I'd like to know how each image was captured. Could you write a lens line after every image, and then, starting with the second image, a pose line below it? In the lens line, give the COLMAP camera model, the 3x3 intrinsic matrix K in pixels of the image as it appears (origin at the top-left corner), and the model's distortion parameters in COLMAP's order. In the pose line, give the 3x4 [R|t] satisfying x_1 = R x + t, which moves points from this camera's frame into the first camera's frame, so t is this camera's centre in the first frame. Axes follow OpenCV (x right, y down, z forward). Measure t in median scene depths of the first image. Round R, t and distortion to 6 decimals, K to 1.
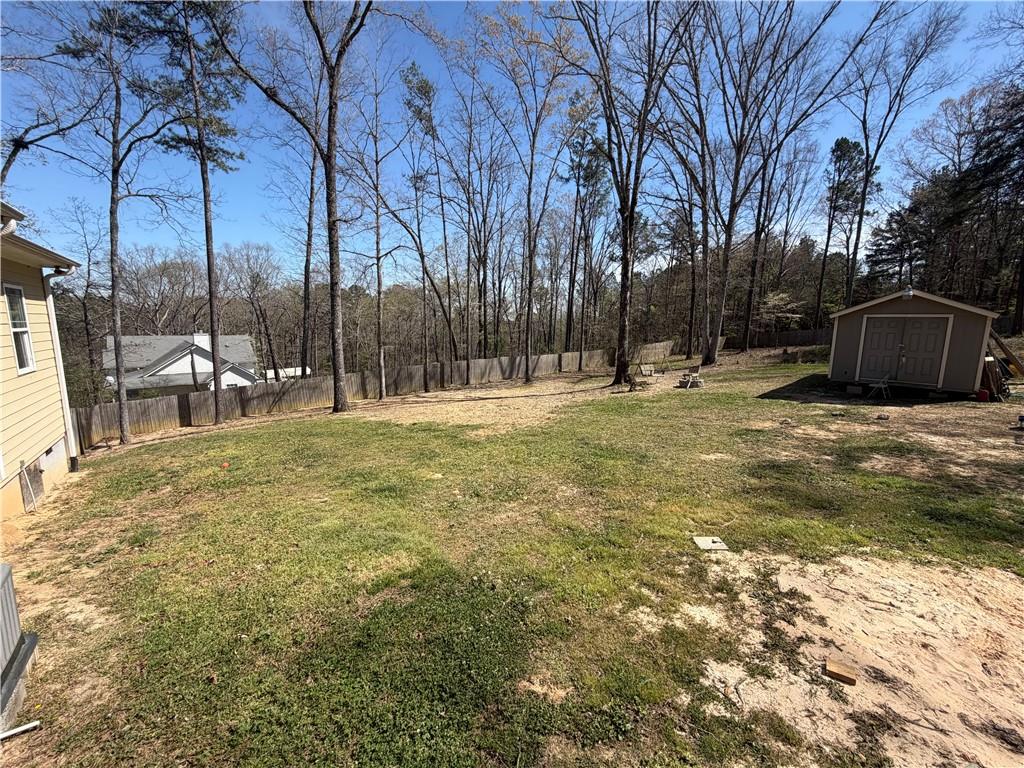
lens RADIAL K [[407.0, 0, 509.9], [0, 407.0, 386.2], [0, 0, 1]] dist [0.001601, -0.000347]
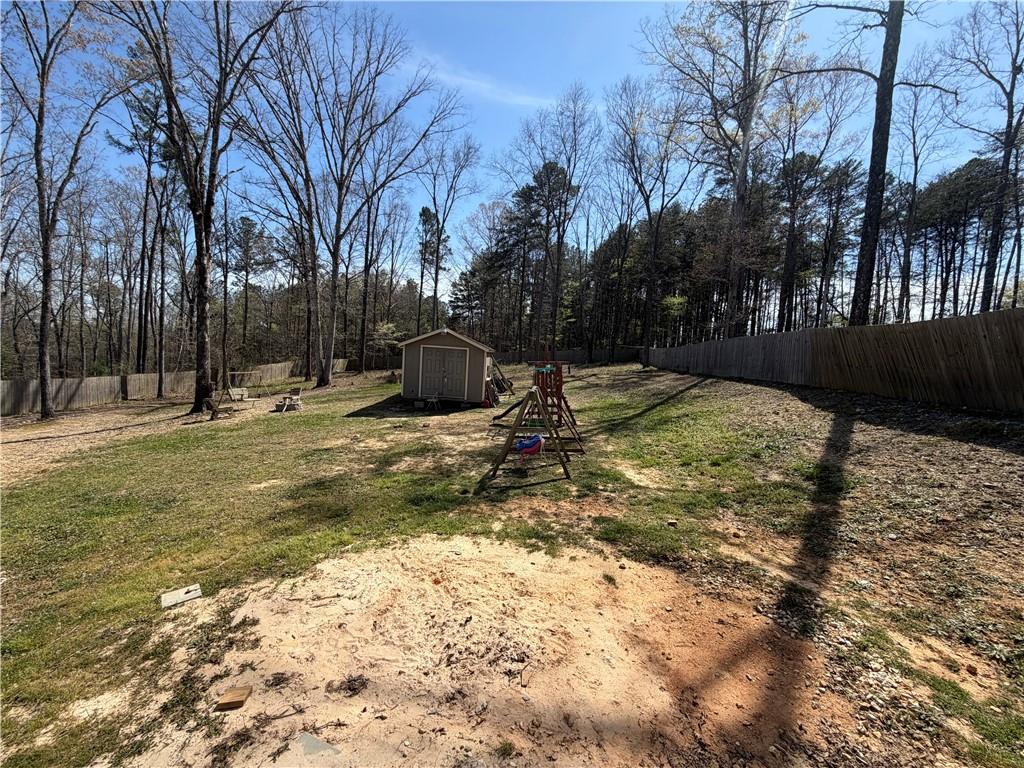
lens RADIAL K [[407.0, 0, 509.9], [0, 407.0, 386.2], [0, 0, 1]] dist [0.001601, -0.000347]
pose [[0.667019, -0.020788, 0.744751, 0.082332], [0.060178, 0.997848, -0.026044, 0.001709], [-0.742606, 0.062190, 0.666834, -0.031256]]
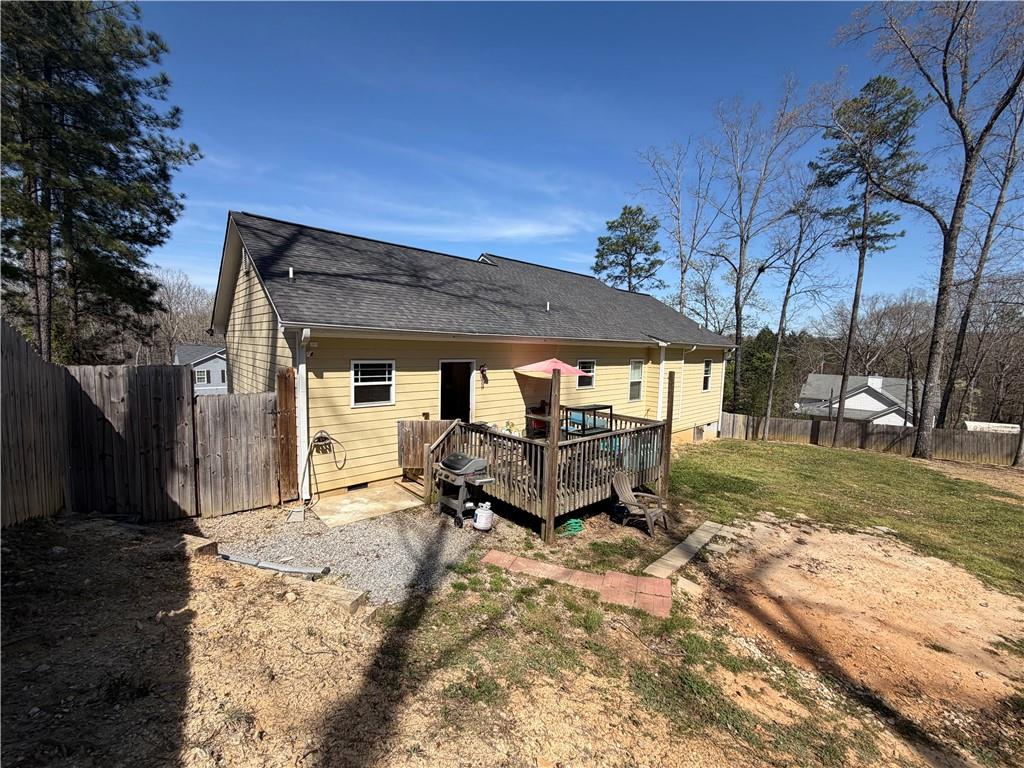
lens RADIAL K [[407.0, 0, 509.9], [0, 407.0, 386.2], [0, 0, 1]] dist [0.001601, -0.000347]
pose [[0.098872, 0.085946, -0.991382, 0.501755], [-0.171945, 0.982753, 0.068049, -0.011435], [0.980132, 0.163735, 0.111944, -0.207335]]
